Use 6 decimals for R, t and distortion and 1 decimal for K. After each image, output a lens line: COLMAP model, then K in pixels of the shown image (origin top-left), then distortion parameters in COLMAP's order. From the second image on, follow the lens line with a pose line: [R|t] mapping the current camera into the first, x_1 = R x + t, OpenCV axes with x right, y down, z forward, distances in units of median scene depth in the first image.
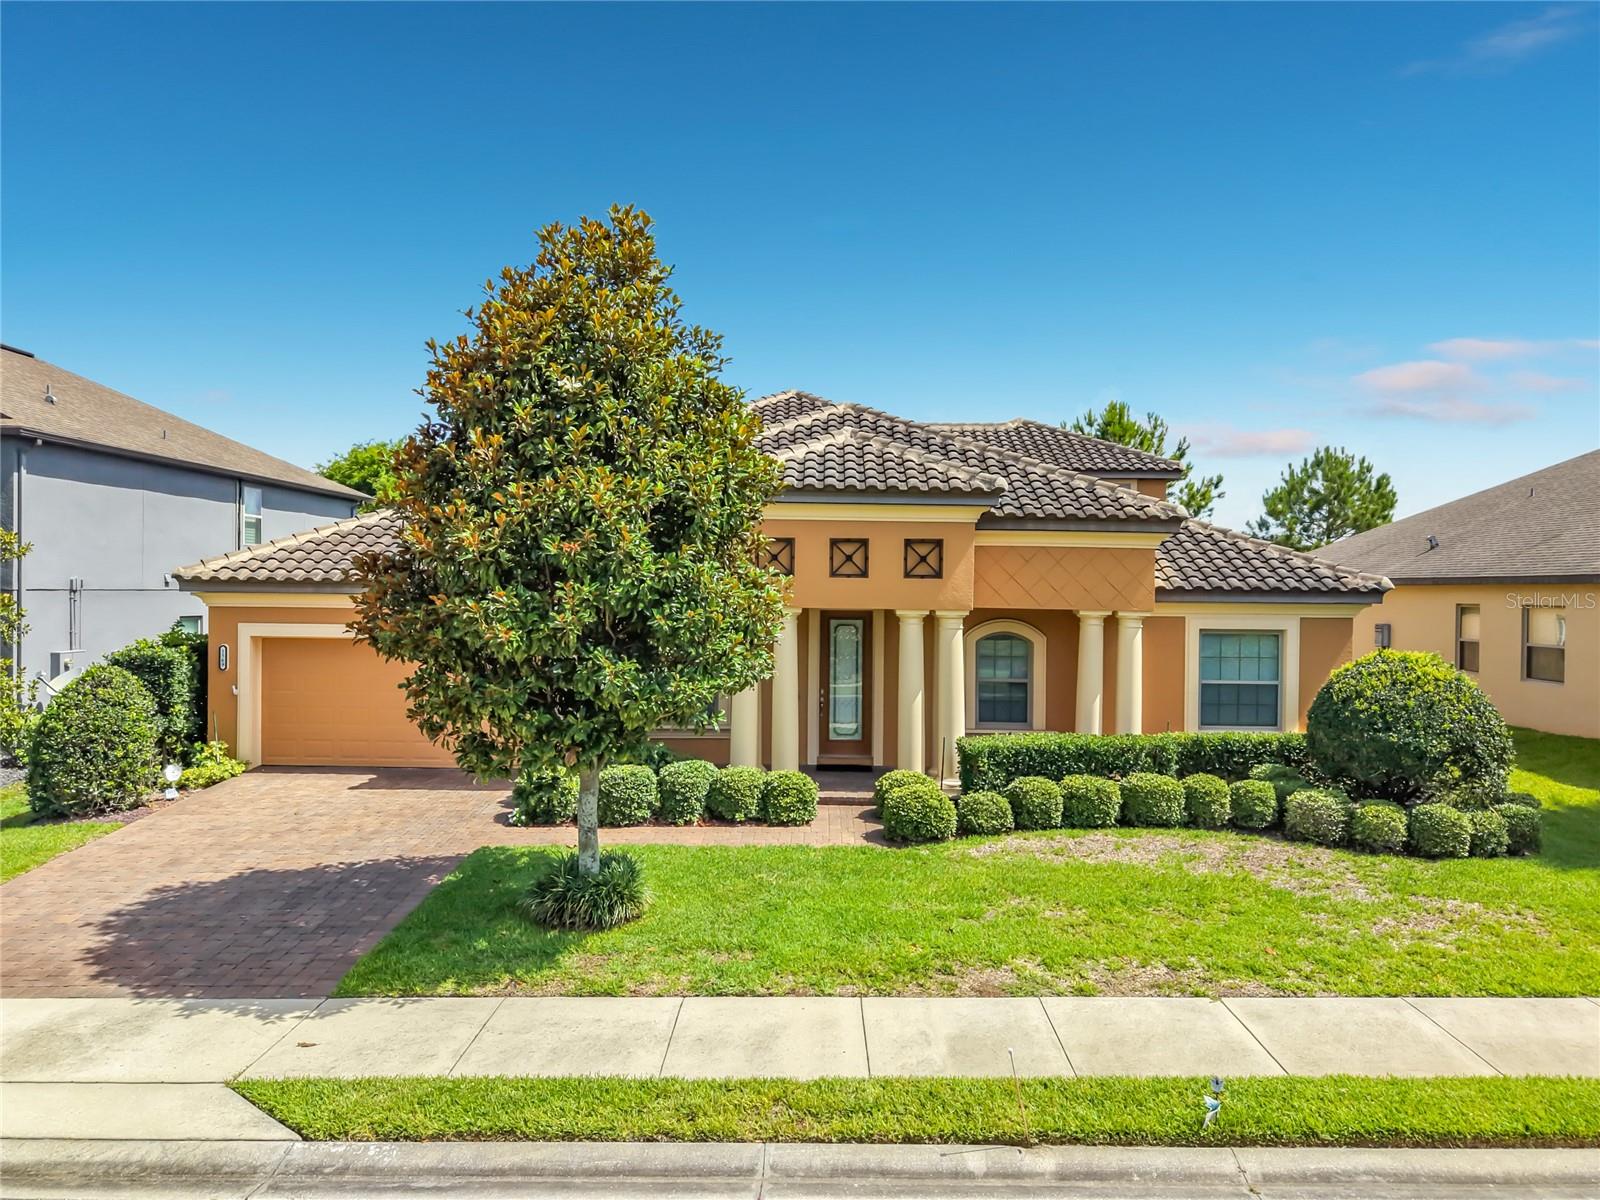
lens RADIAL K [[1086.3, 0, 796.6], [0, 1086.3, 580.8], [0, 0, 1]] dist [0.011576, 0.000475]
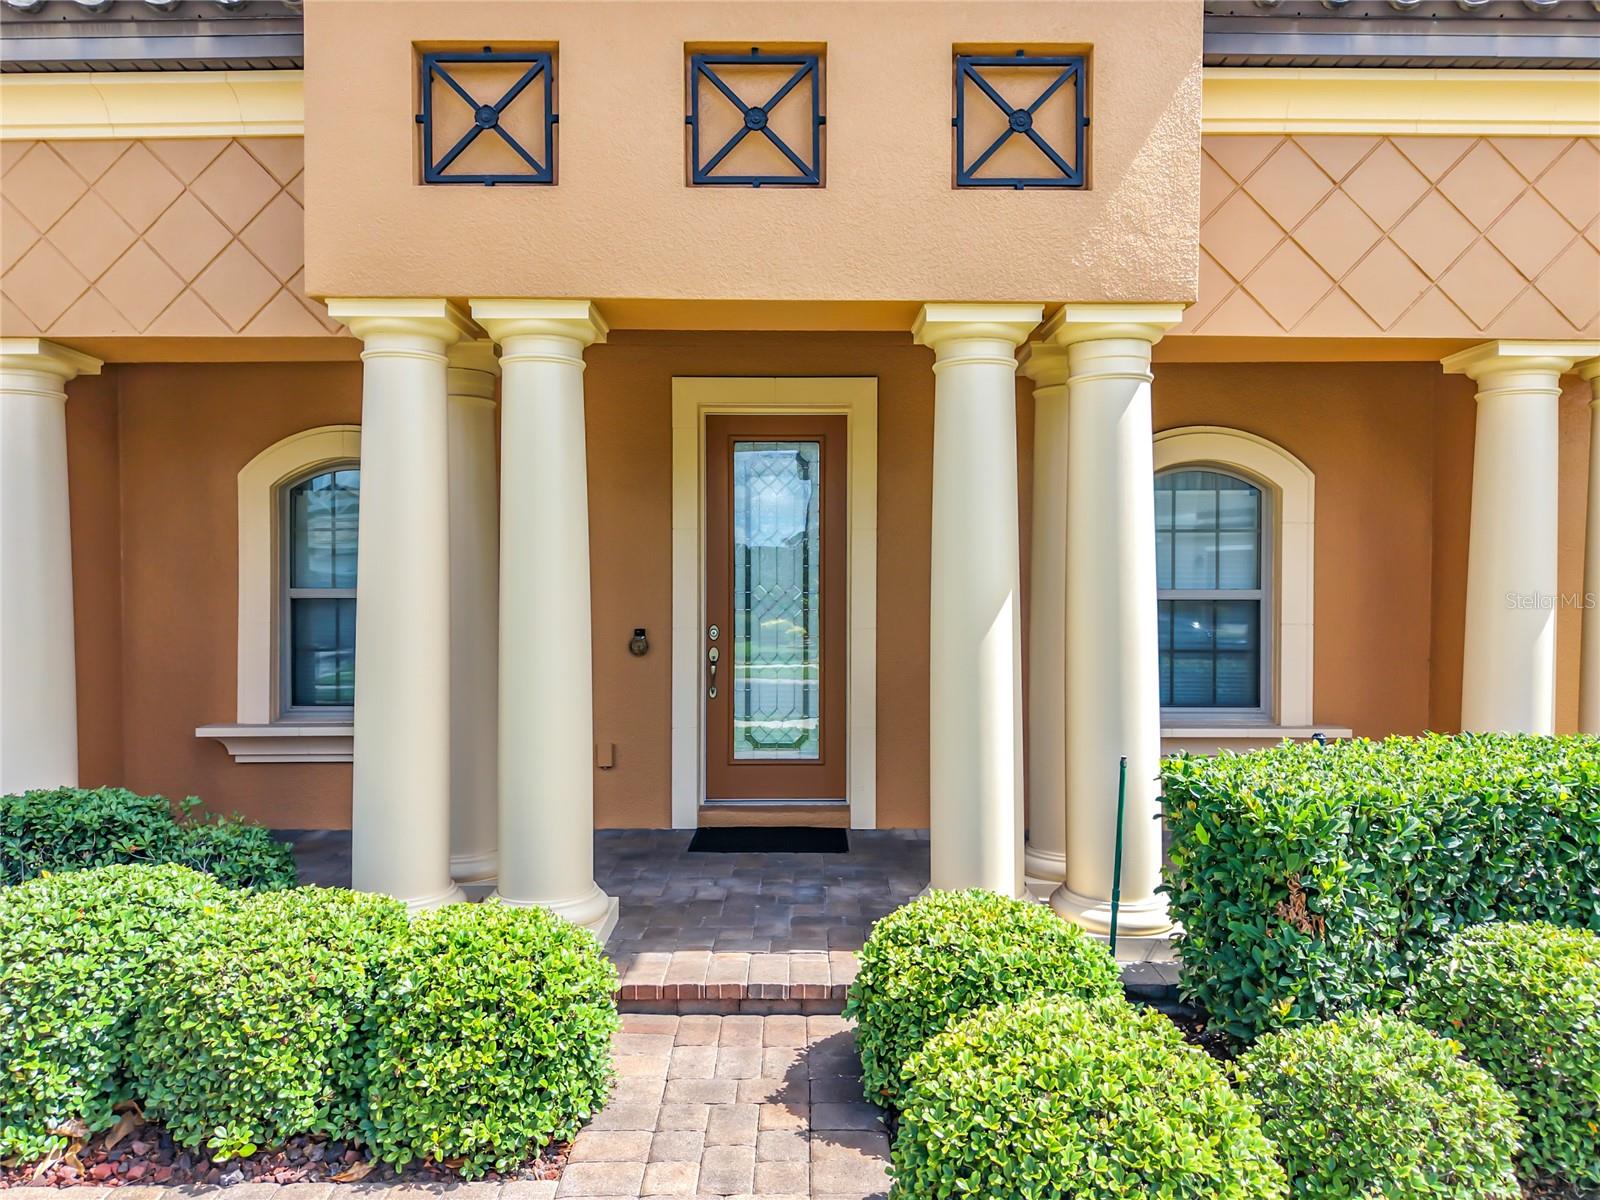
lens RADIAL K [[1120.5, 0, 800.0], [0, 1120.5, 600.0], [0, 0, 1]] dist [-0.081890, 0.000126]
pose [[0.999708, -0.009356, 0.022301, 0.051524], [0.008864, 0.999717, 0.022070, 0.095042], [-0.022501, -0.021866, 0.999508, 0.705524]]
